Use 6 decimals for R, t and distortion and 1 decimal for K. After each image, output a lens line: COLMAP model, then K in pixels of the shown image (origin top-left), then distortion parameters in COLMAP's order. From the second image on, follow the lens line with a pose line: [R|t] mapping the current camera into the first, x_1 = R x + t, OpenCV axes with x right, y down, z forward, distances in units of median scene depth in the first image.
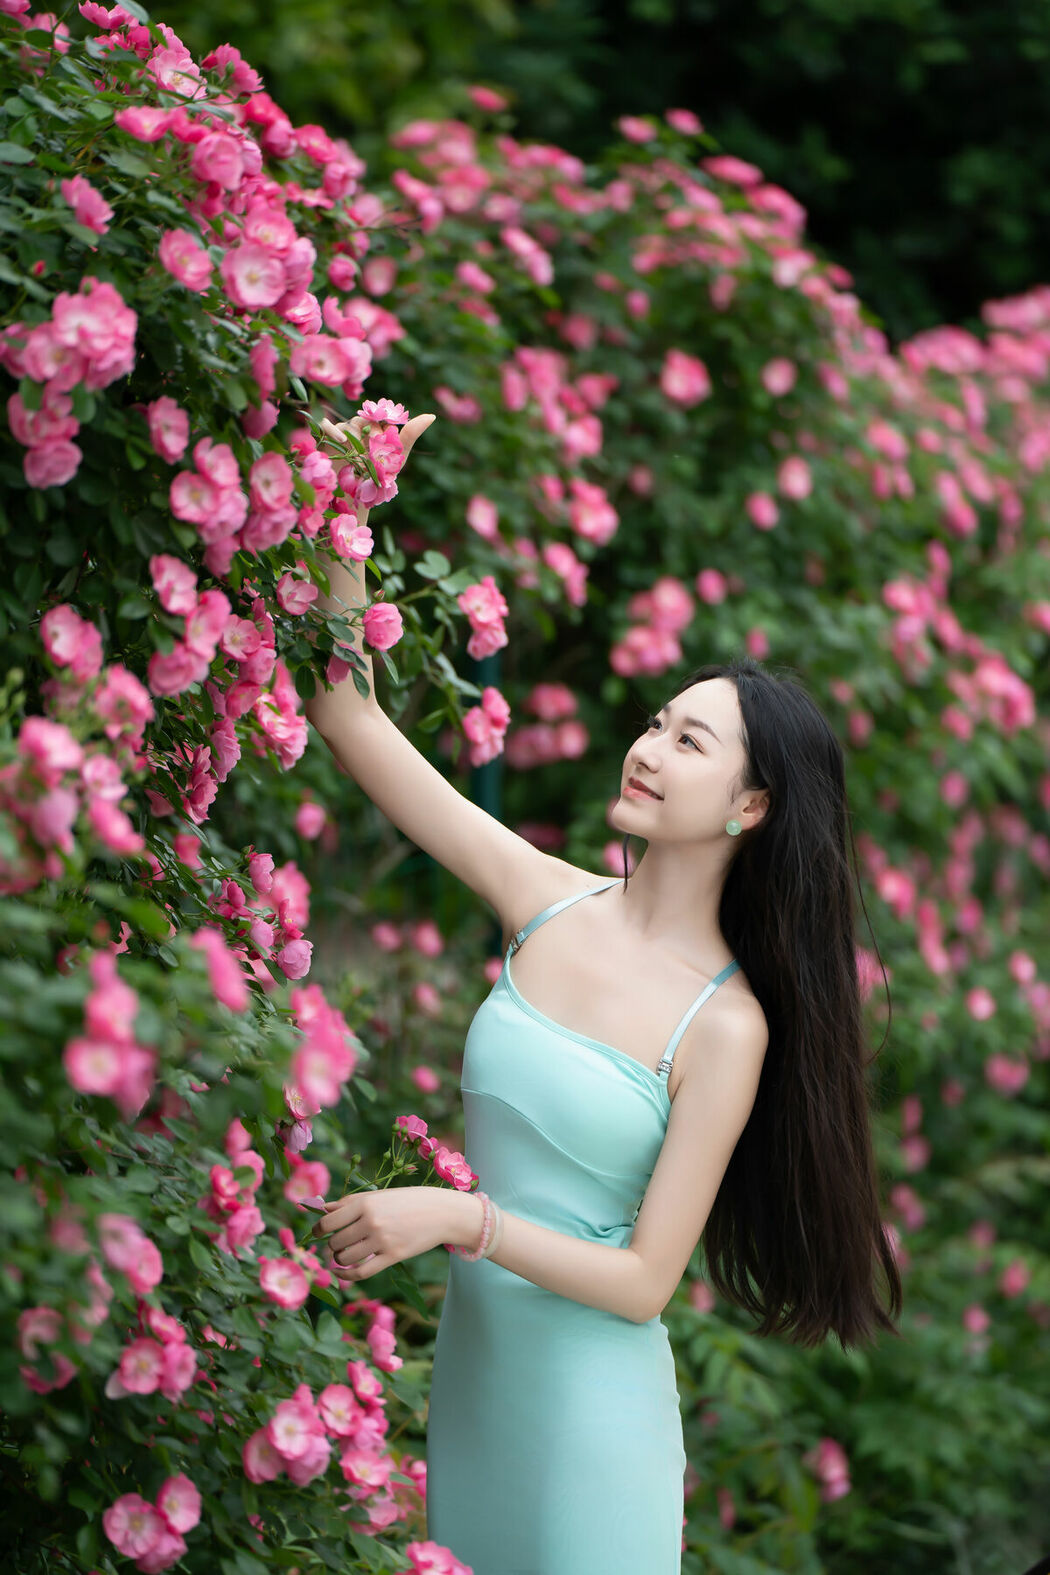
lens RADIAL K [[6766.0, 0, 525.0], [0, 6766.0, 787.5], [0, 0, 1]] dist [2.377534, 2.799792]
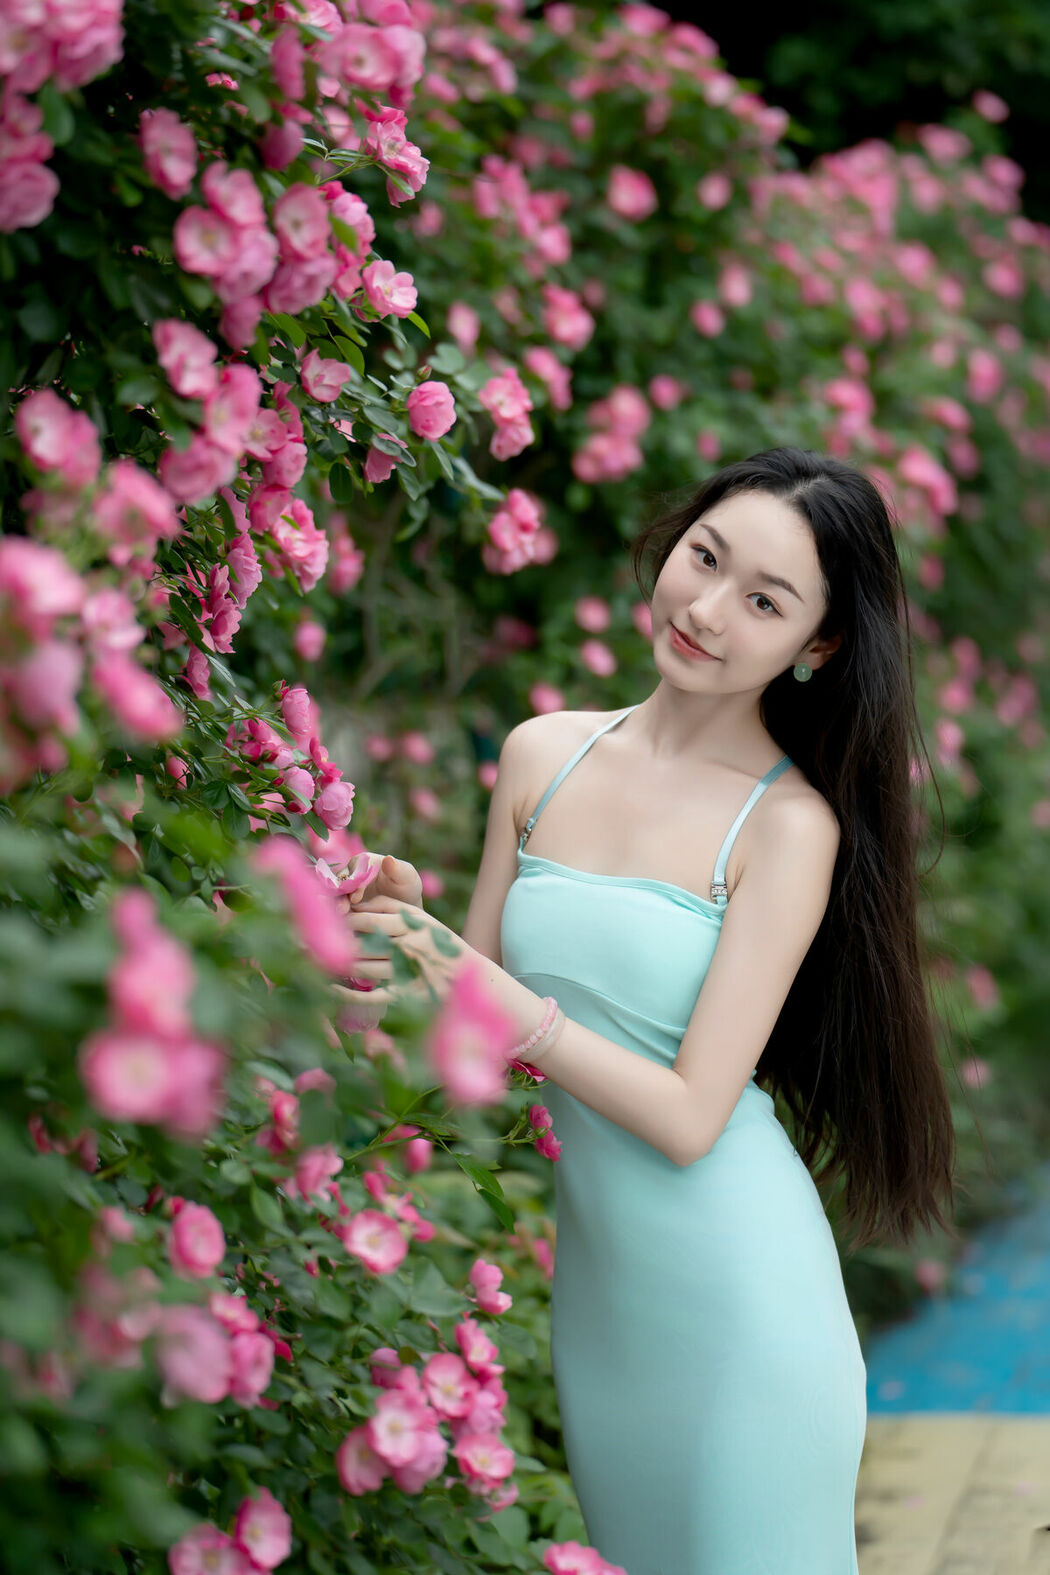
lens RADIAL K [[4673.5, 0, 525.0], [0, 4673.5, 787.5], [0, 0, 1]] dist [0.575538, -0.304724]
pose [[0.998260, -0.051442, 0.028820, -0.030549], [0.050137, 0.997760, 0.044291, -0.003241], [-0.031034, -0.042769, 0.998603, 0.459451]]
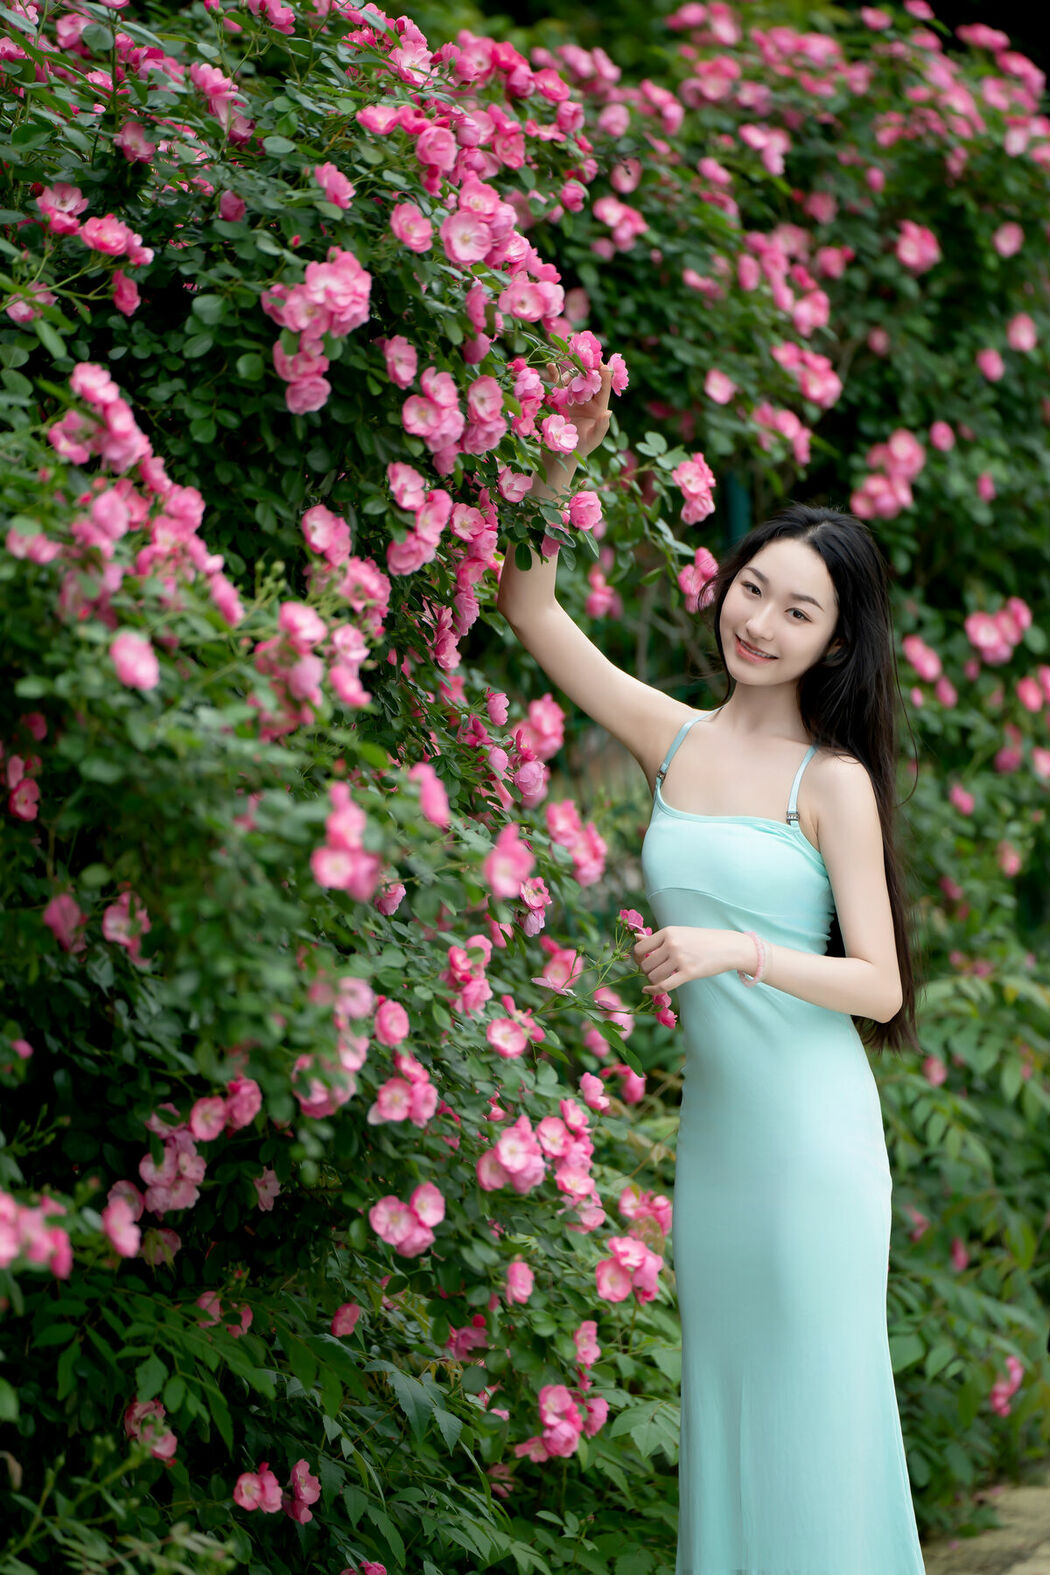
lens RADIAL K [[7110.6, 0, 519.8], [0, 7110.6, 806.2], [0, 0, 1]] dist [2.663969, 16.338798]
pose [[0.998251, -0.012175, -0.057844, 0.043793], [0.013970, 0.999430, 0.030732, -0.010755], [0.057437, -0.031486, 0.997852, -0.307754]]
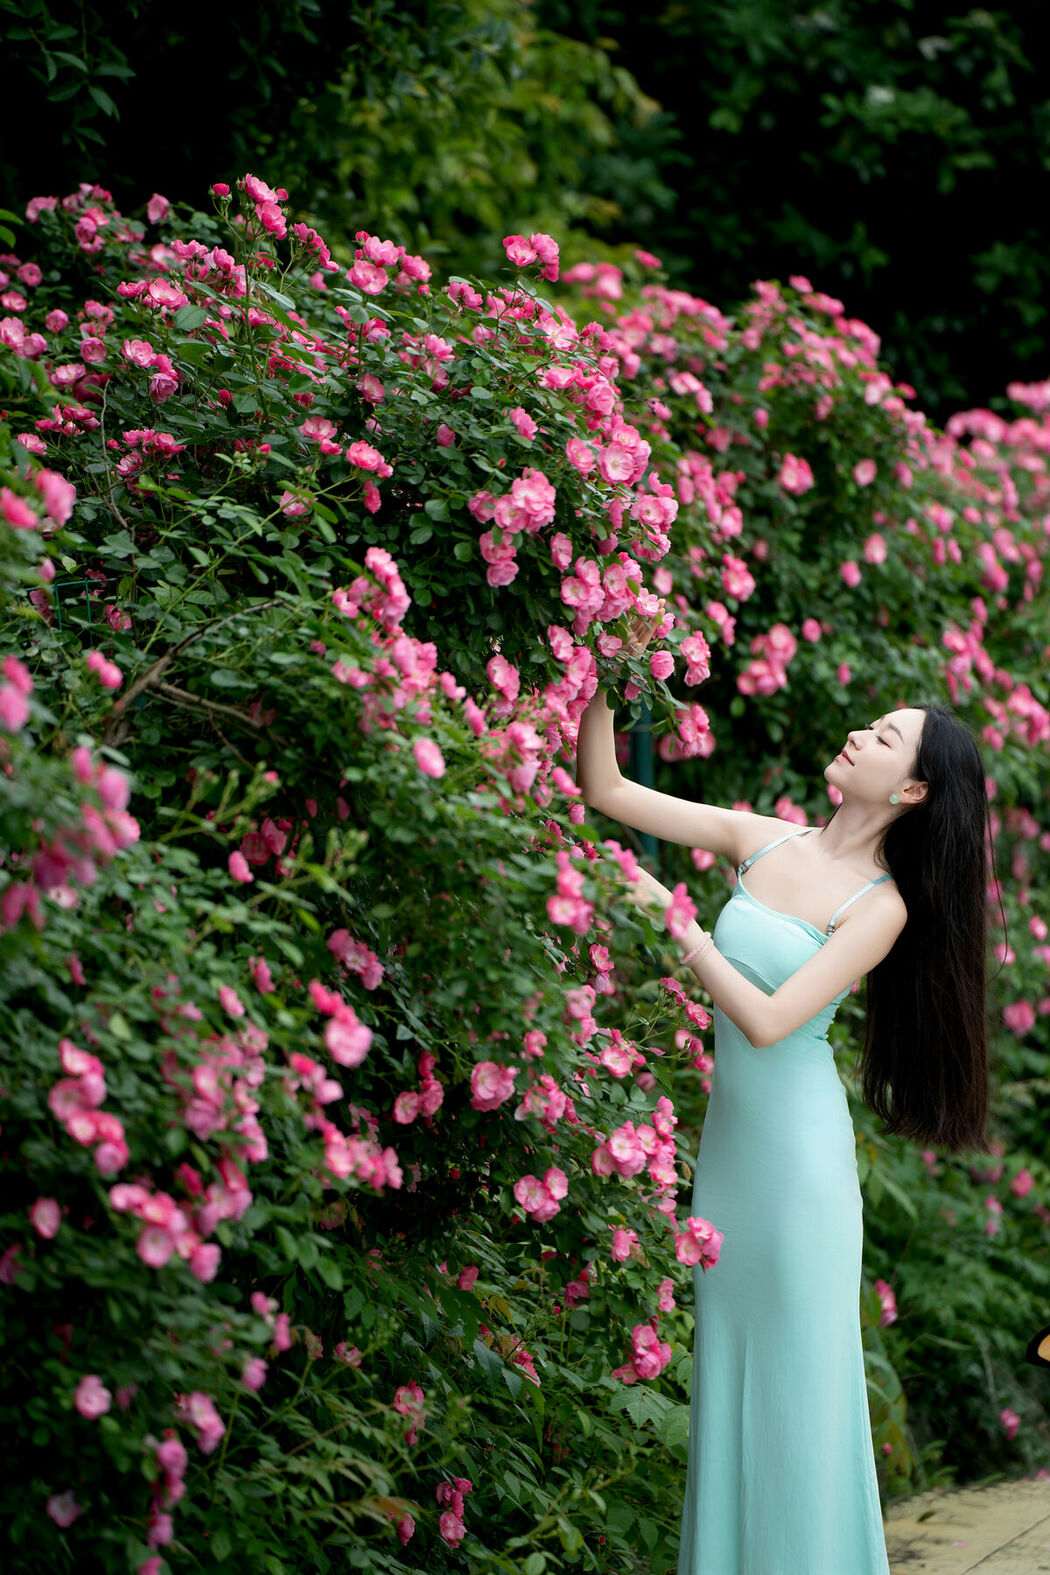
lens RADIAL K [[7937.1, 0, 525.0], [0, 7937.1, 787.5], [0, 0, 1]] dist [3.959519, 9.711709]
pose [[0.999649, 0.021177, 0.015944, -0.088737], [-0.021132, 0.999772, -0.002977, 0.011711], [-0.016003, 0.002639, 0.999868, -0.941317]]
